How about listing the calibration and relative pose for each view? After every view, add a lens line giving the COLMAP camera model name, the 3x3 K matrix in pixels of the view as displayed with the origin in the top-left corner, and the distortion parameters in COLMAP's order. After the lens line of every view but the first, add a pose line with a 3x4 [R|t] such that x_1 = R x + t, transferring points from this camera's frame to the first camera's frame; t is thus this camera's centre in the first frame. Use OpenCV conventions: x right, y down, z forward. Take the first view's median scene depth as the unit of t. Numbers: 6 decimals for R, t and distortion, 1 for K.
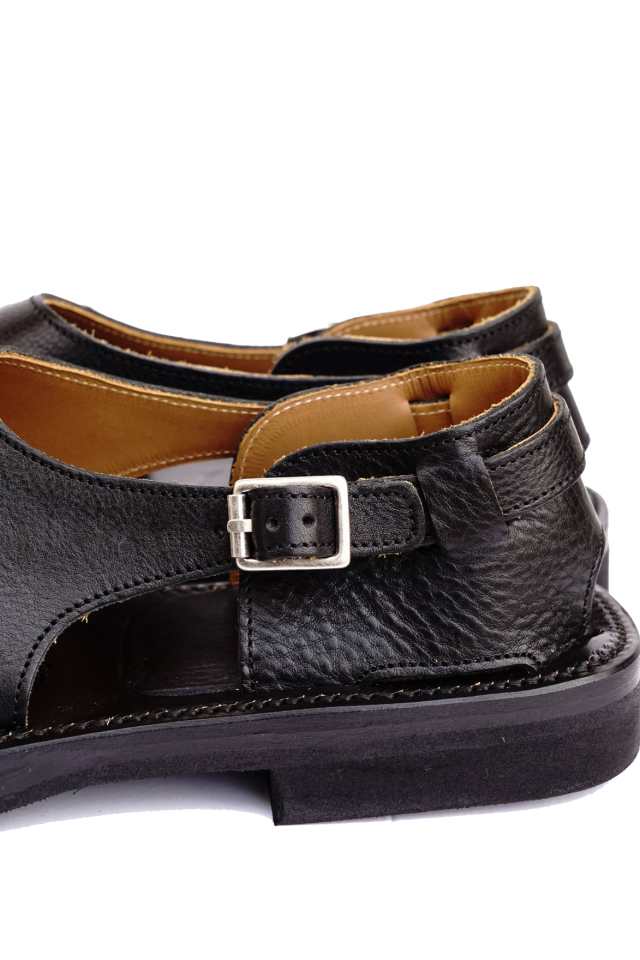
lens RADIAL K [[2119.0, 0, 321.8], [0, 2119.0, 481.4], [0, 0, 1]] dist [0.358759, 0.000000]
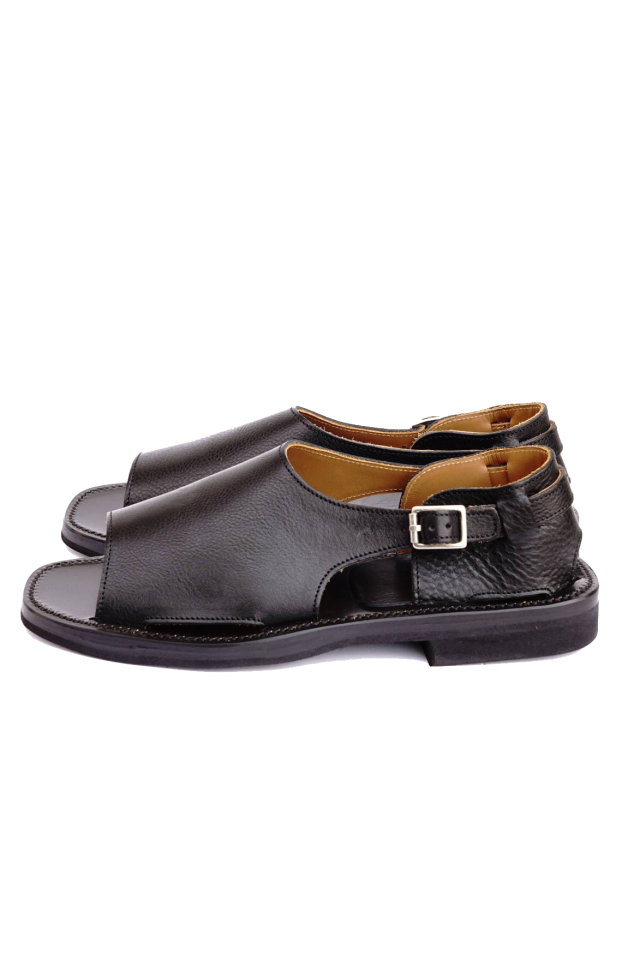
lens RADIAL K [[1643.2, 0, 322.3], [0, 1643.2, 477.6], [0, 0, 1]] dist [0.132897, 0.000000]
pose [[0.999985, 0.005282, 0.001114, -0.131582], [-0.005291, 0.999953, 0.008140, -0.042466], [-0.001071, -0.008145, 0.999966, -0.652341]]
